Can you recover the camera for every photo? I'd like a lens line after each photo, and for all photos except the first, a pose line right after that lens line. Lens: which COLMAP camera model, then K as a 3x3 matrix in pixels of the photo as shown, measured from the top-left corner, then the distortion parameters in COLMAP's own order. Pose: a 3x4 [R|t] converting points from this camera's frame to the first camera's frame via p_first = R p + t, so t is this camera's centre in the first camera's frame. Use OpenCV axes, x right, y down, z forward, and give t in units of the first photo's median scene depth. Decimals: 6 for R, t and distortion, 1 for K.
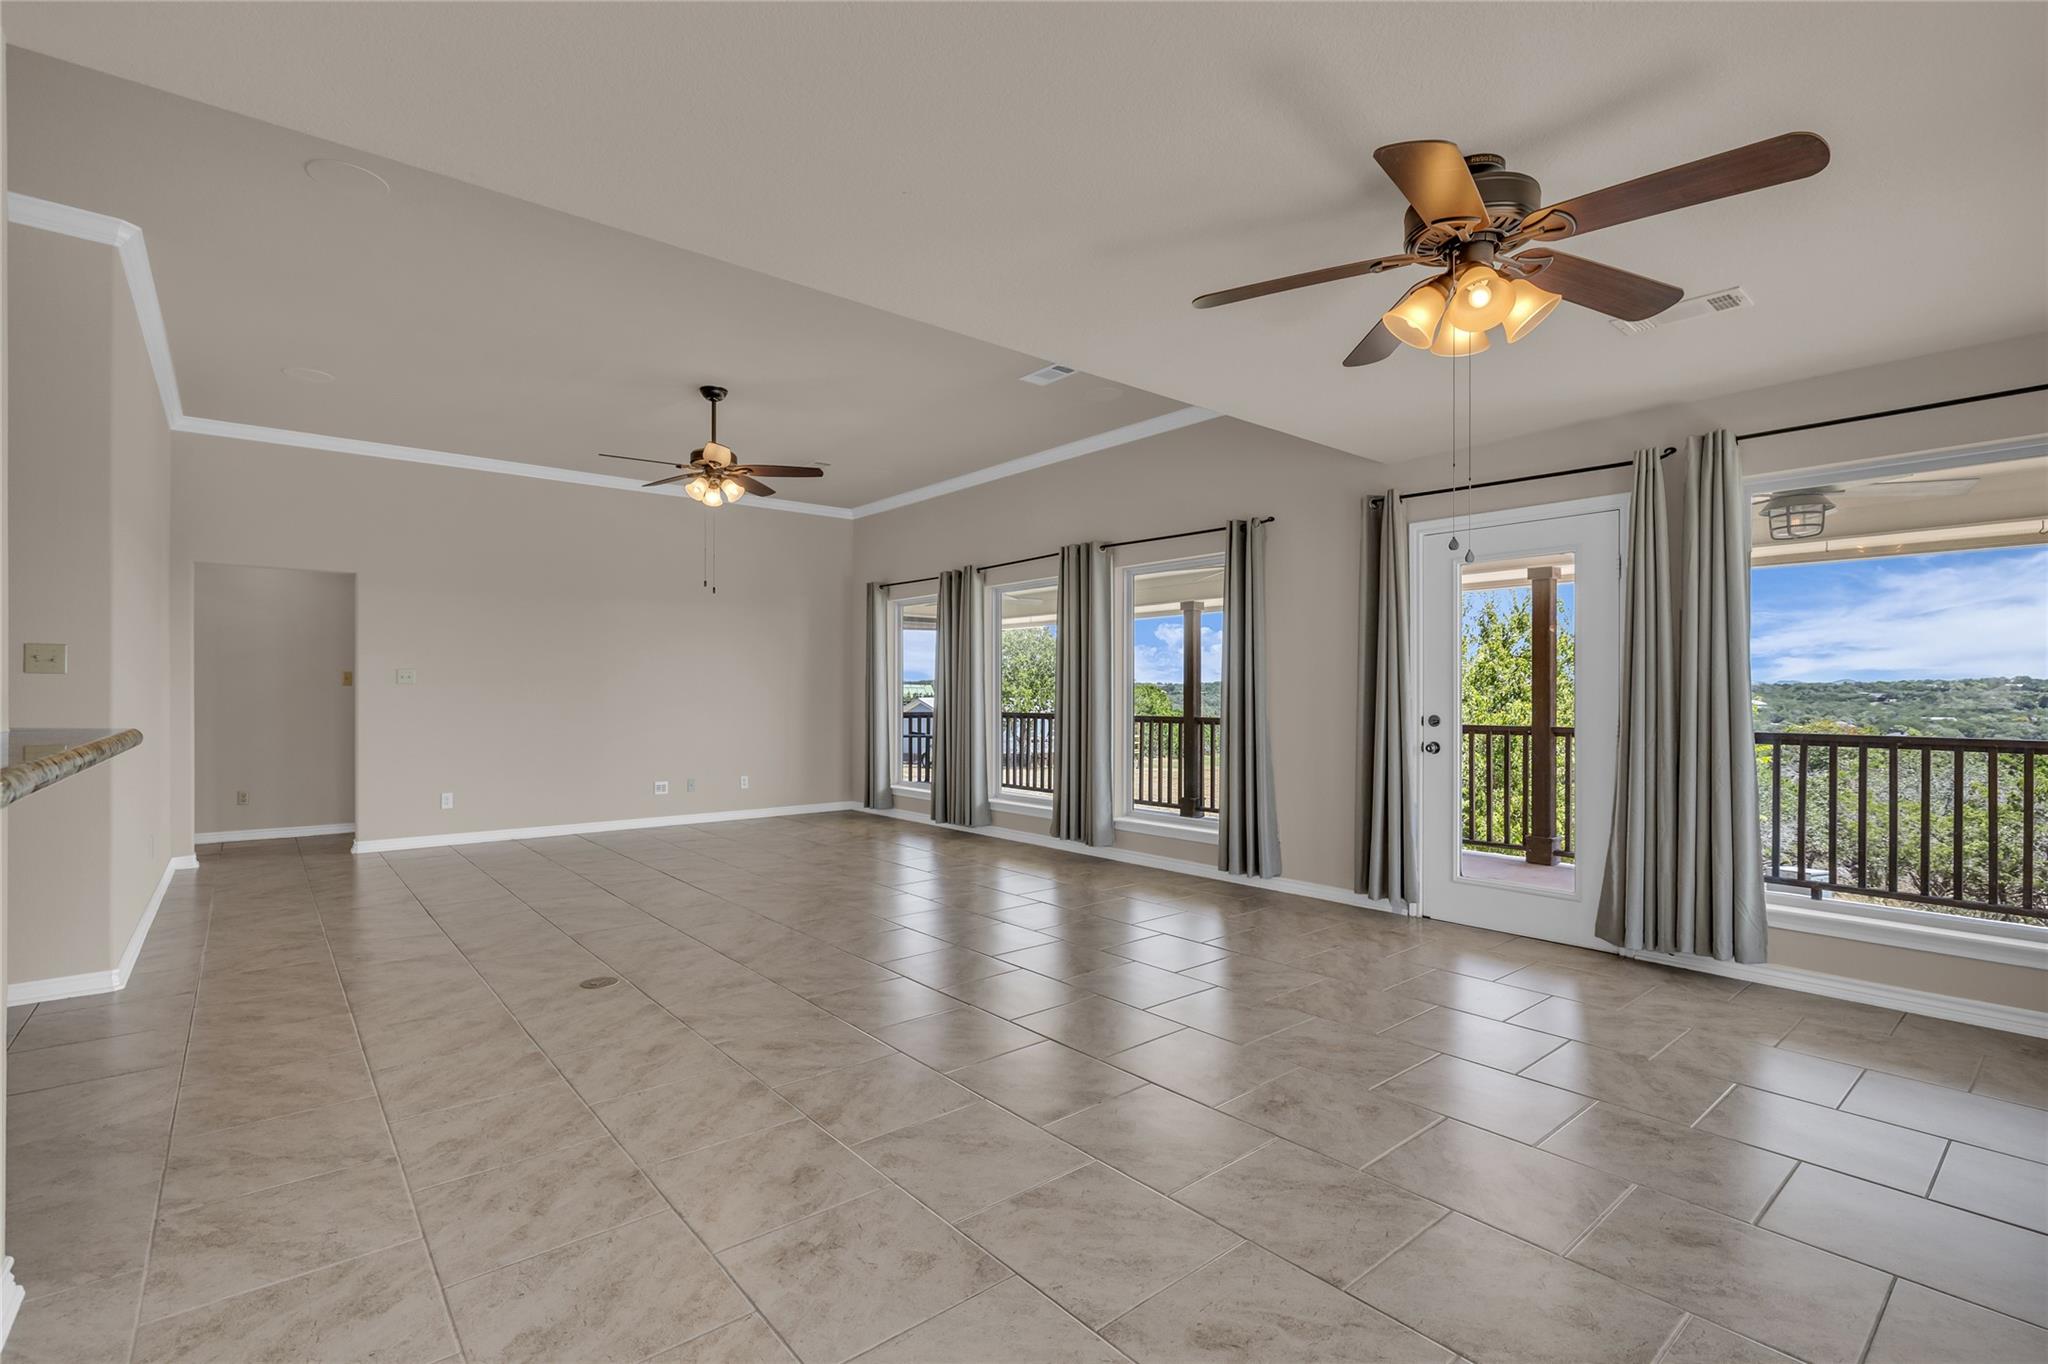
lens RADIAL K [[947.0, 0, 1019.8], [0, 947.0, 678.2], [0, 0, 1]] dist [-0.003302, 0.000475]
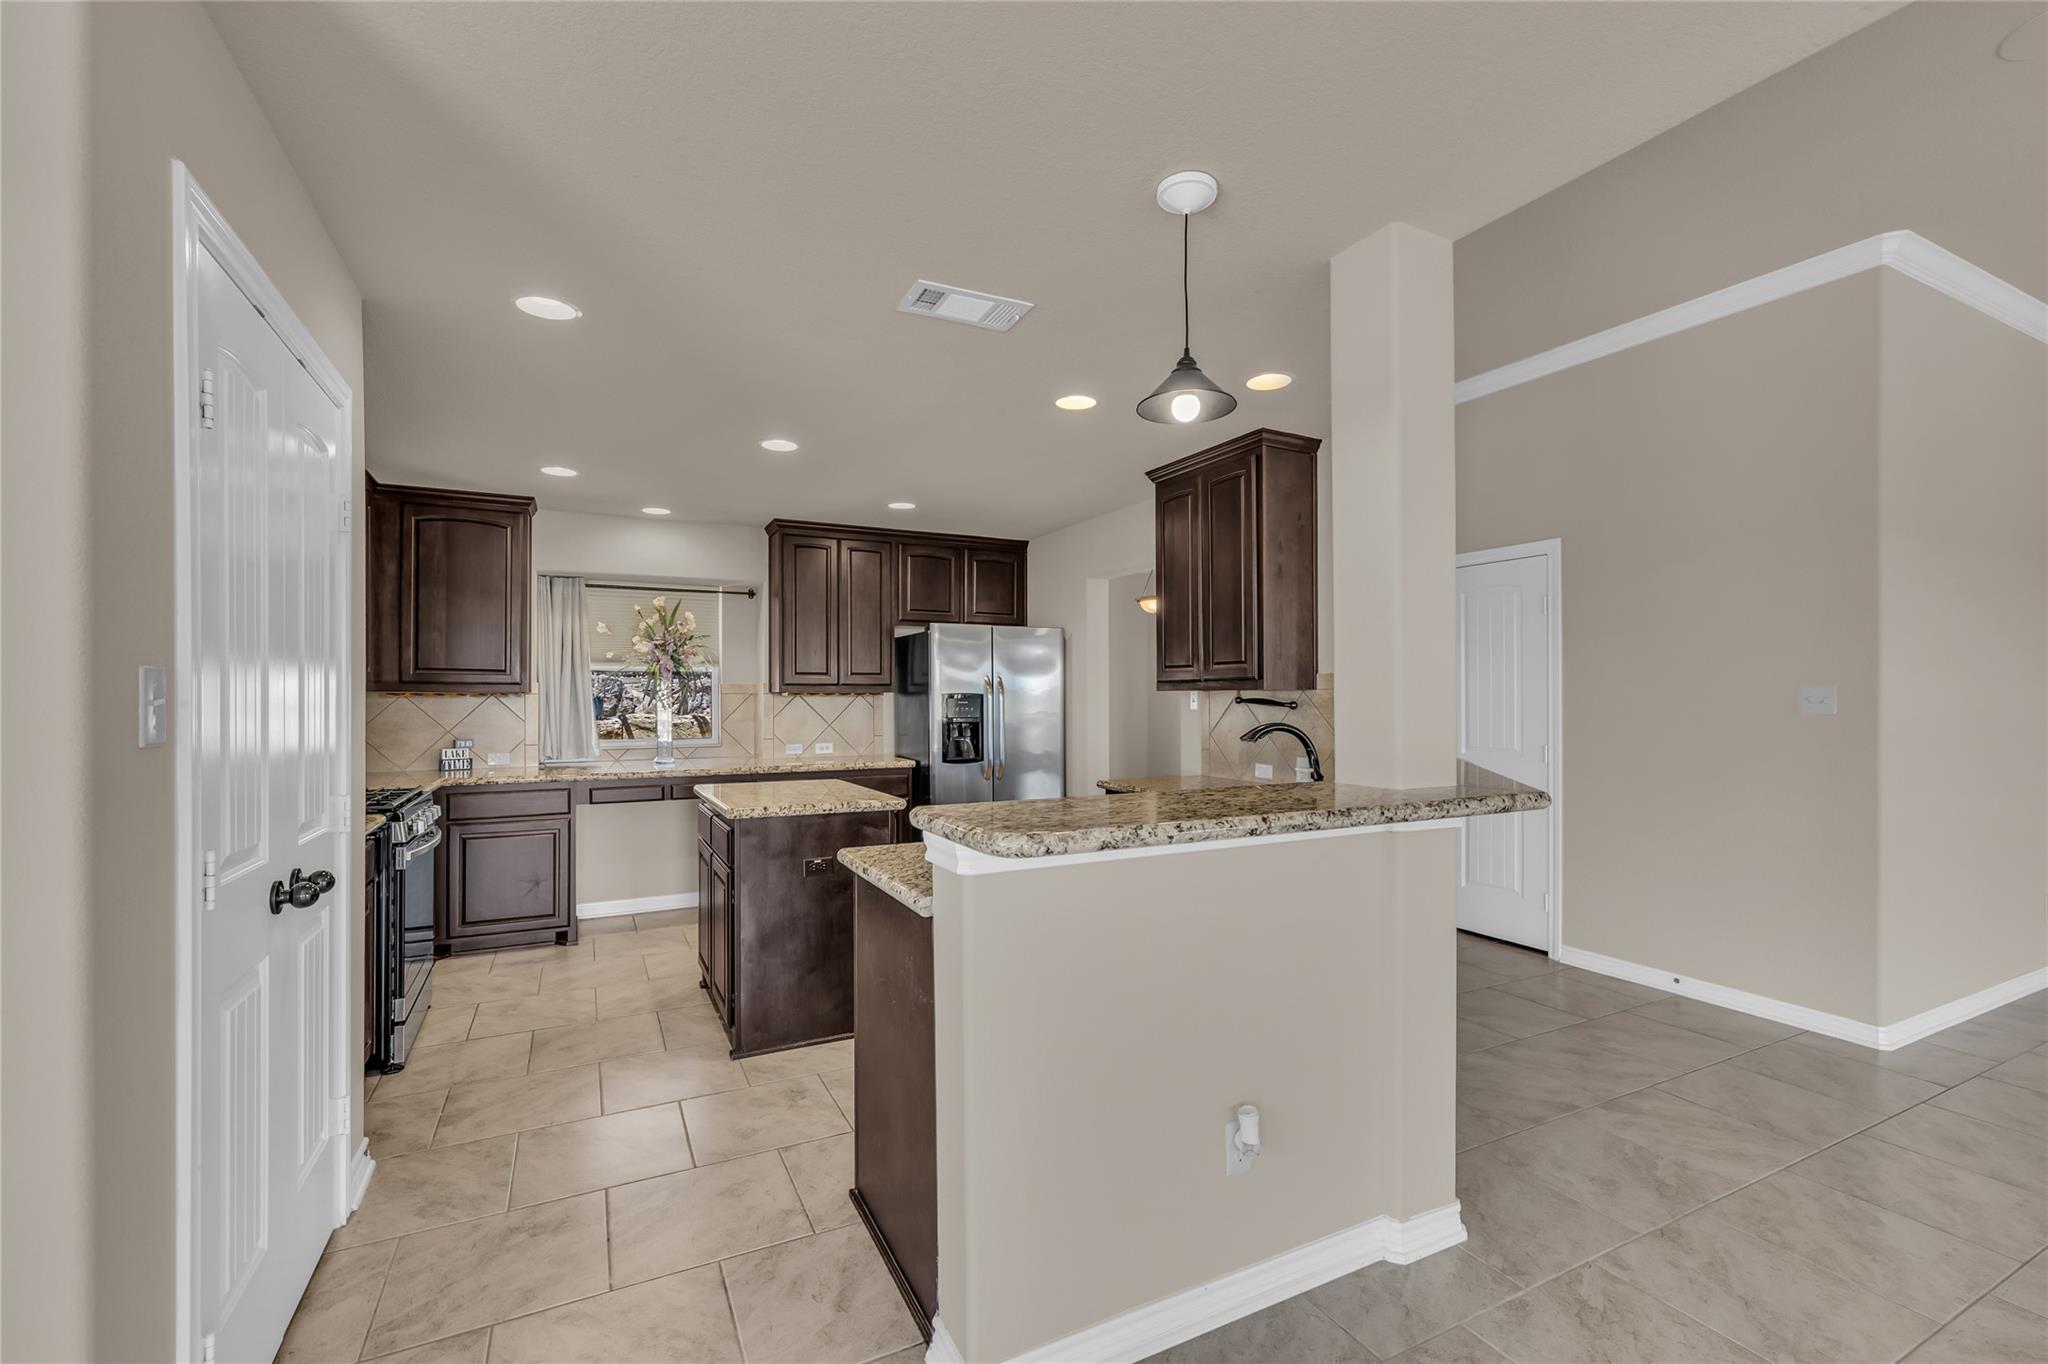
lens RADIAL K [[869.0, 0, 1023.7], [0, 869.0, 700.3], [0, 0, 1]] dist [0.004239, -0.000429]
pose [[-0.221599, 0.004235, -0.975129, 0.057427], [0.014470, 0.999895, 0.001054, -0.021704], [0.975031, -0.013877, -0.221637, 0.199141]]
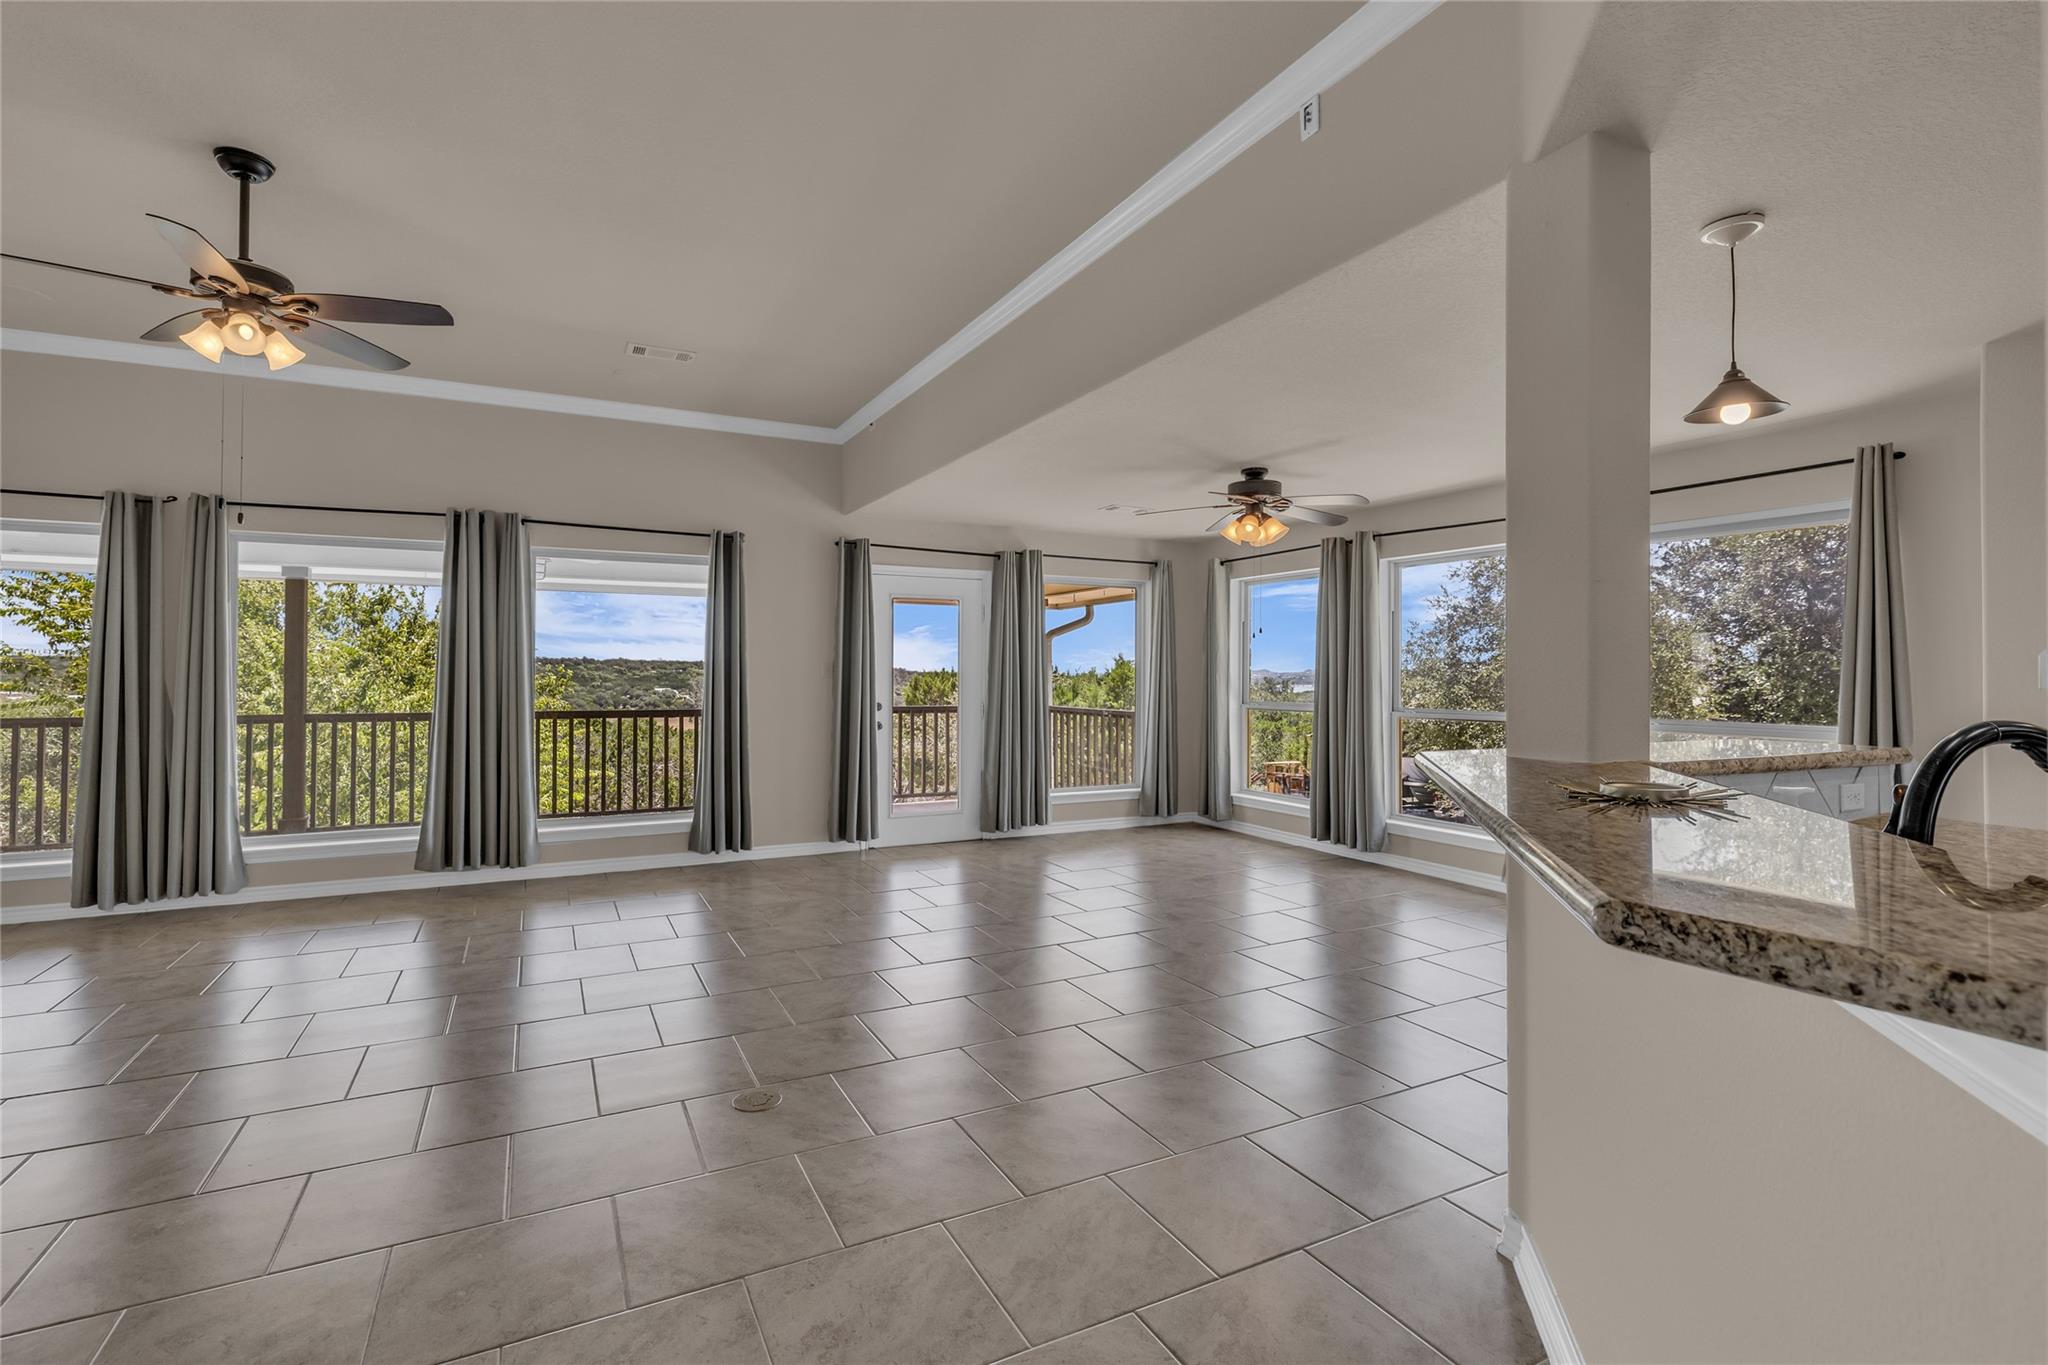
lens RADIAL K [[924.1, 0, 1013.2], [0, 924.1, 654.7], [0, 0, 1]] dist [-0.015166, 0.004398]
pose [[0.213855, 0.018341, 0.976693, -0.662171], [-0.017956, 0.999729, -0.014842, -0.012267], [-0.976700, -0.014363, 0.214127, 0.389206]]
